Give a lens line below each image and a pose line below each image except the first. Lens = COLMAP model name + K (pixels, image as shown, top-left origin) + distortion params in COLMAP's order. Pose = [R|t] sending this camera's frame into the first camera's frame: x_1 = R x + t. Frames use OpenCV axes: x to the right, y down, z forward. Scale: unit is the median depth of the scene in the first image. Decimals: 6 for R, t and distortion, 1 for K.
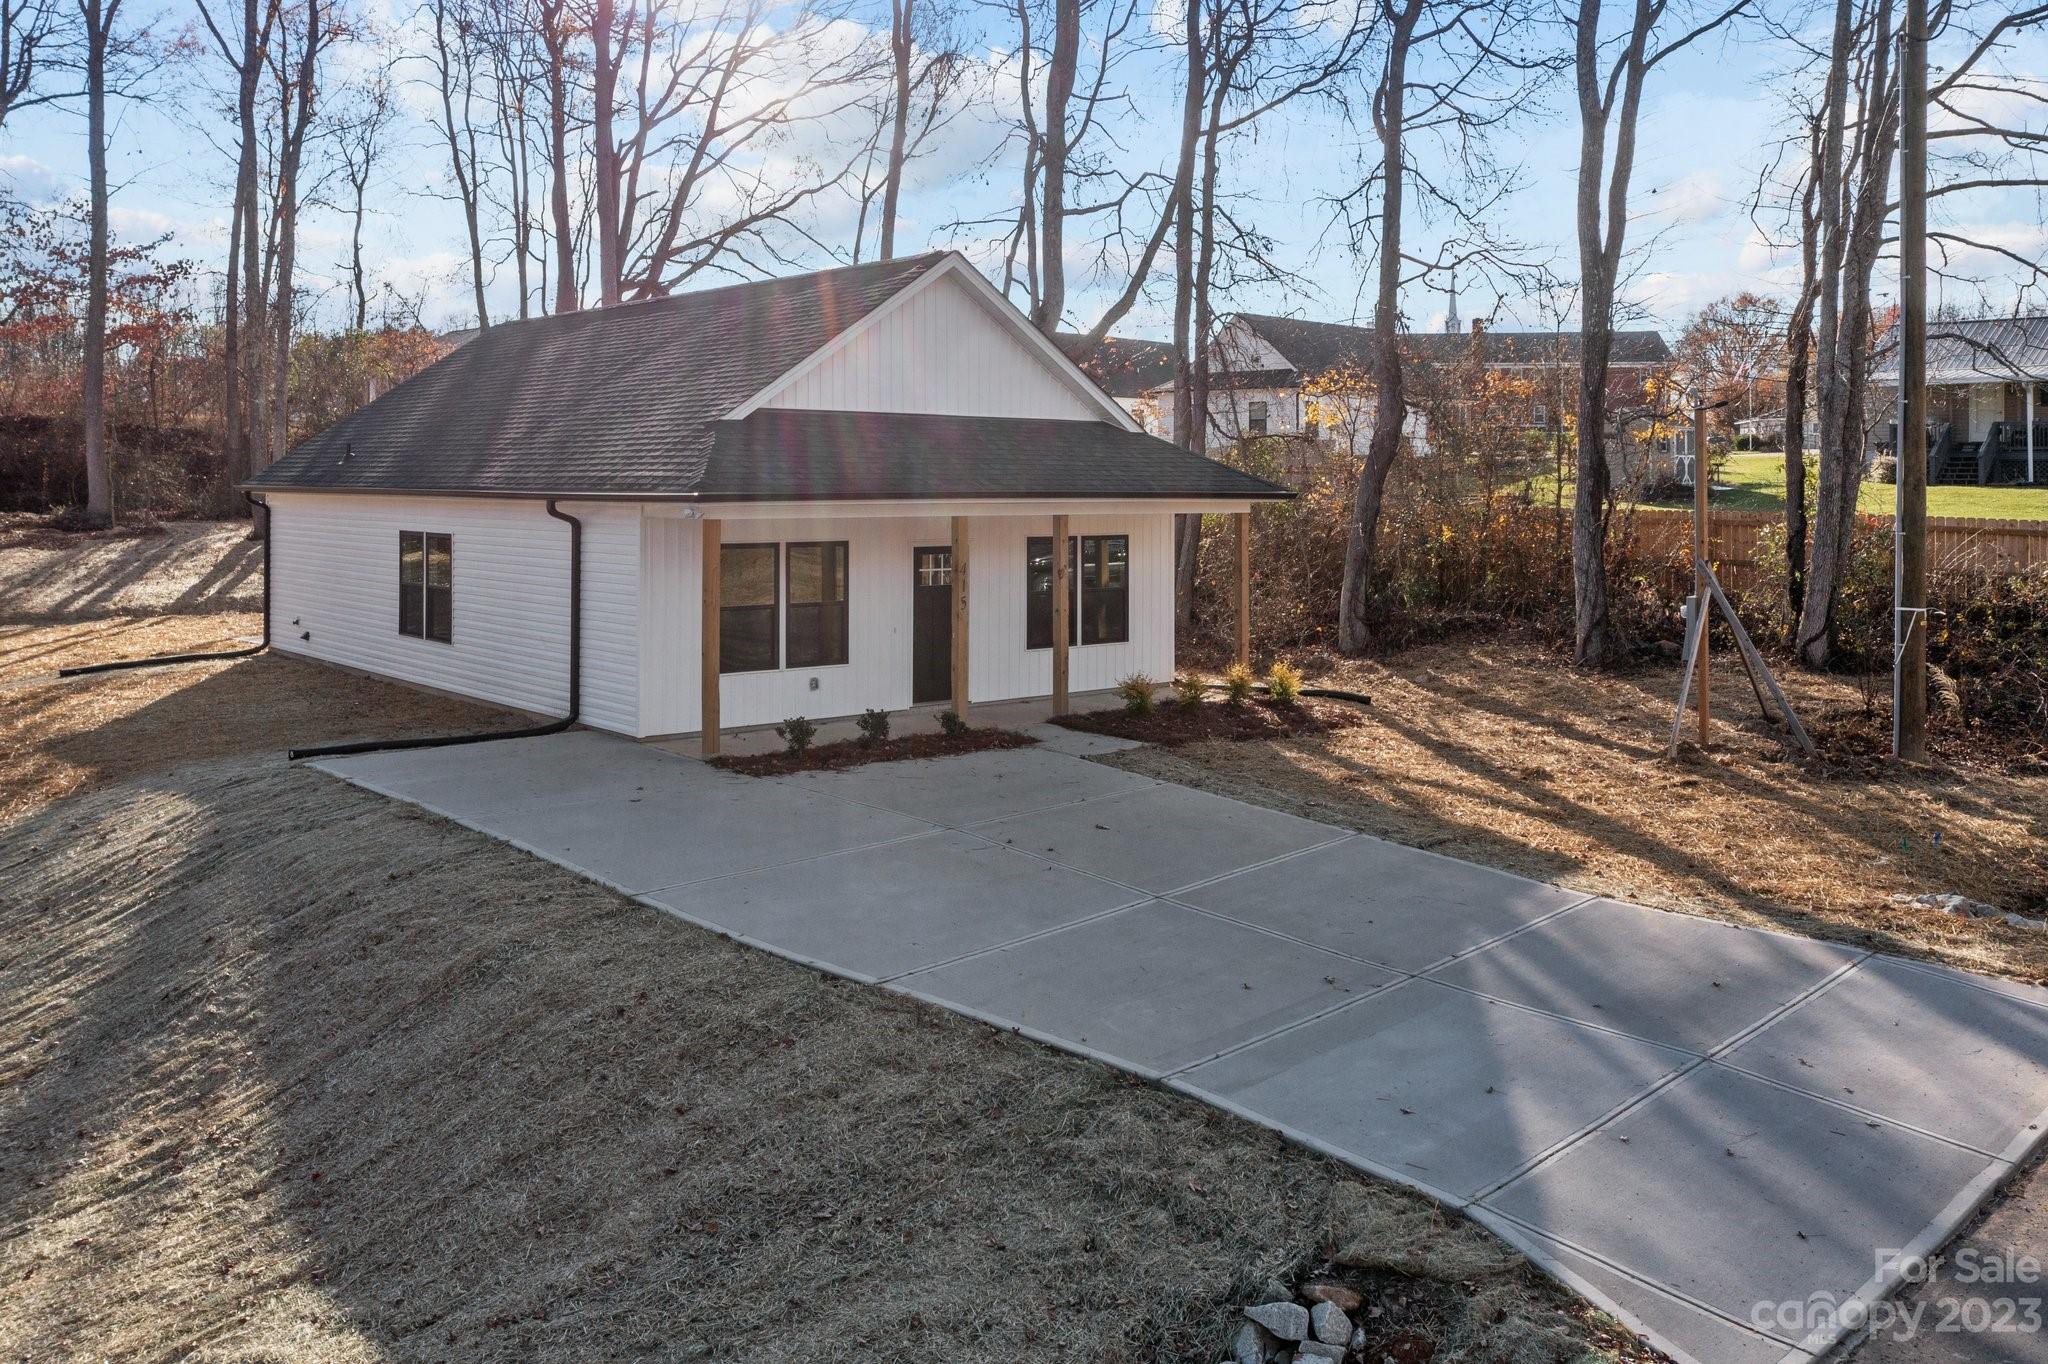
lens RADIAL K [[1634.0, 0, 1015.7], [0, 1634.0, 475.2], [0, 0, 1]] dist [-0.001714, -0.002680]
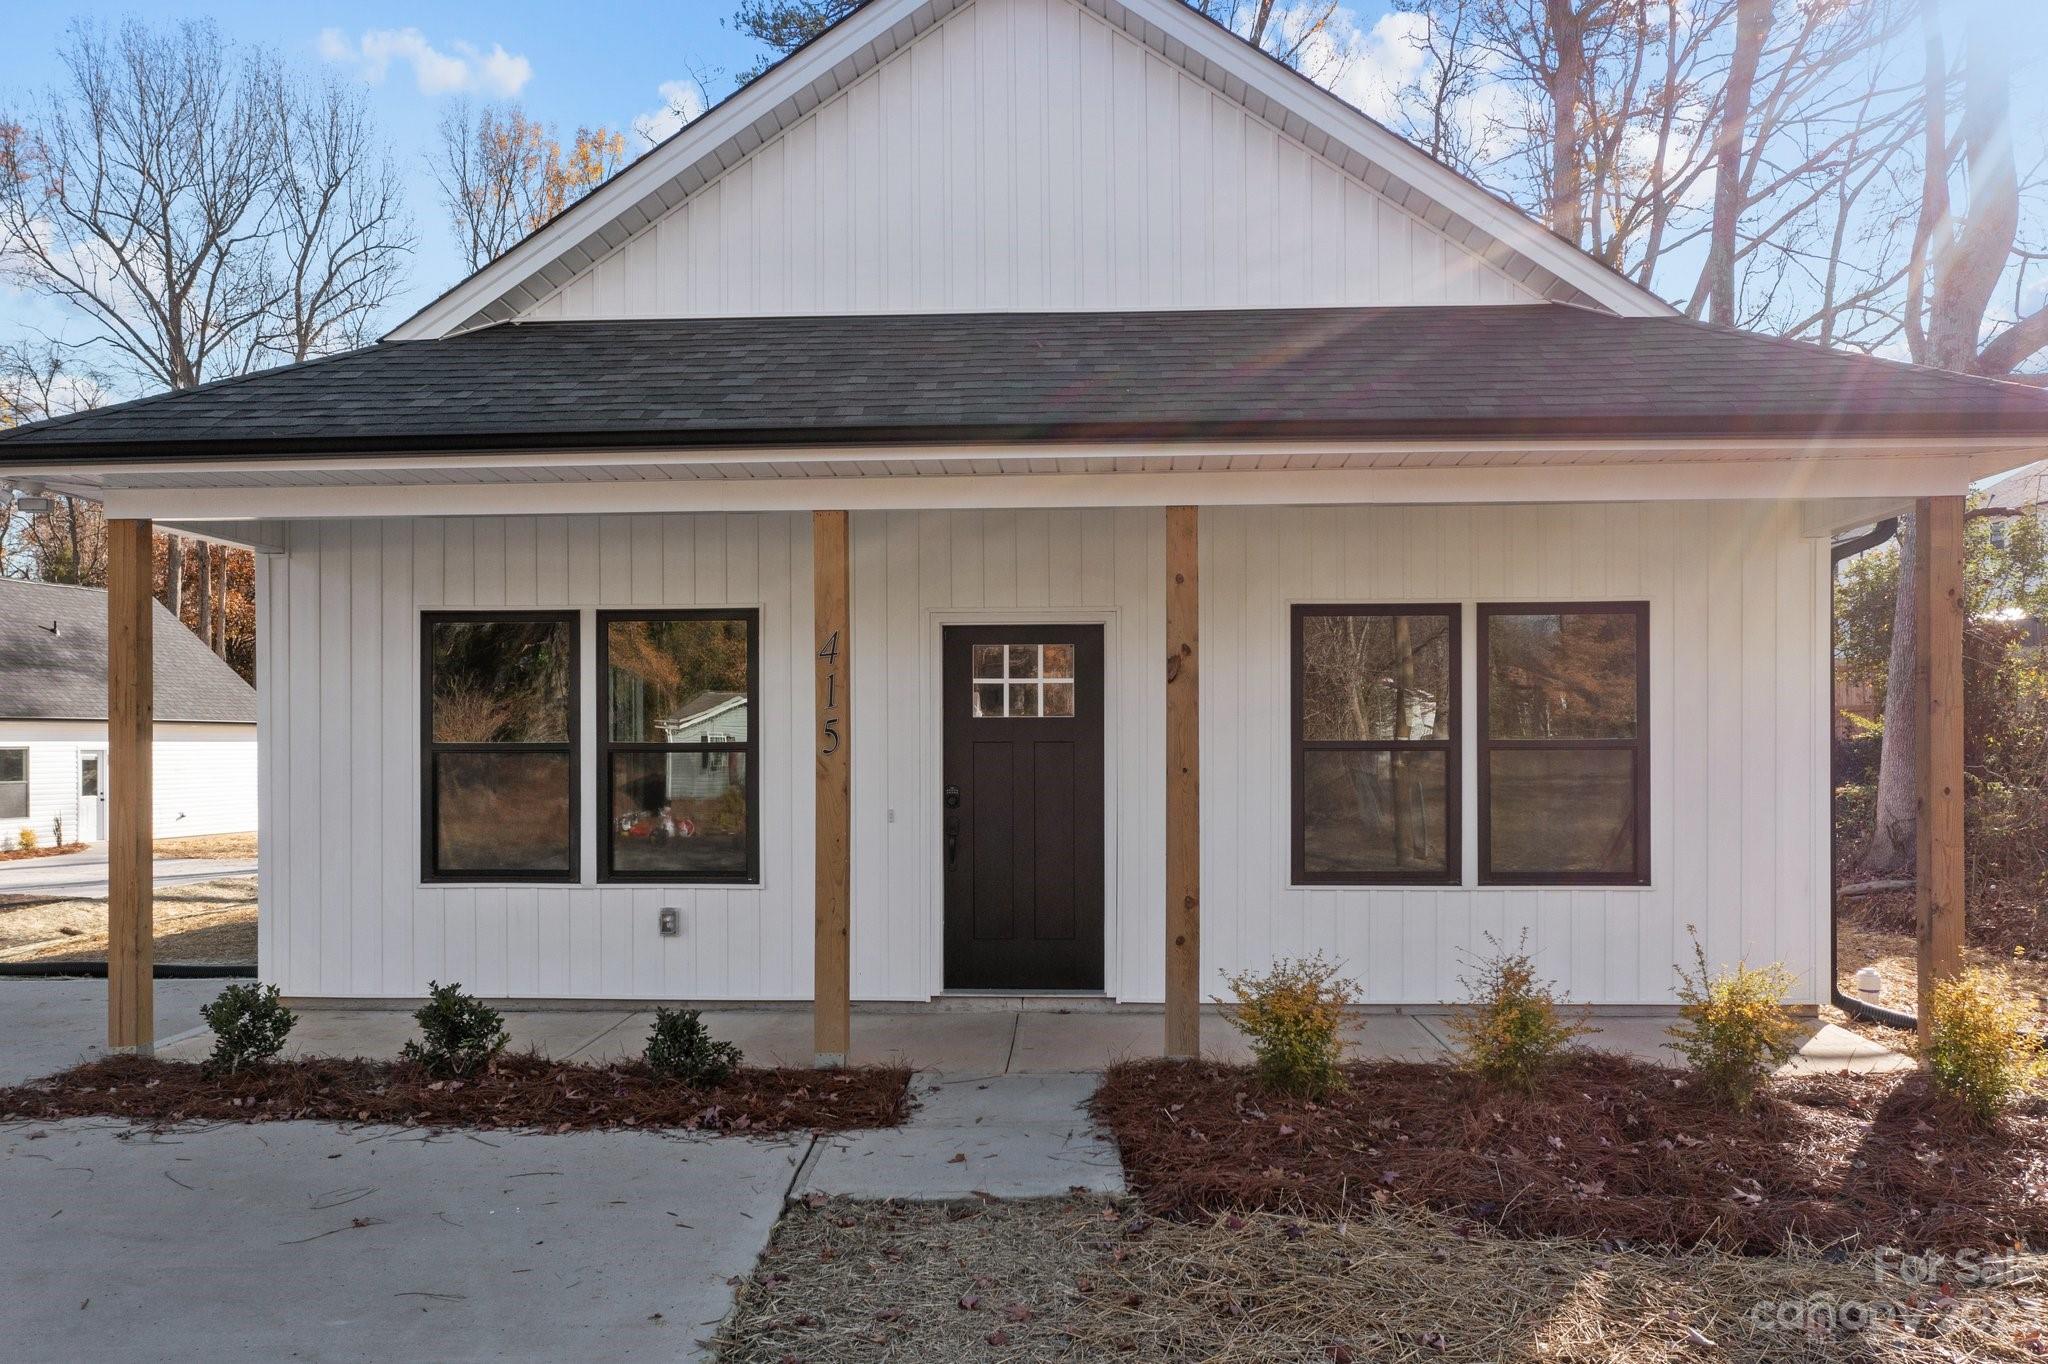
lens RADIAL K [[1657.8, 0, 1013.3], [0, 1657.8, 744.9], [0, 0, 1]] dist [0.001843, -0.000538]
pose [[0.728093, -0.005359, -0.685458, 0.244658], [0.011623, 0.999922, 0.004529, 0.072065], [0.685380, -0.011265, 0.728098, 0.680149]]
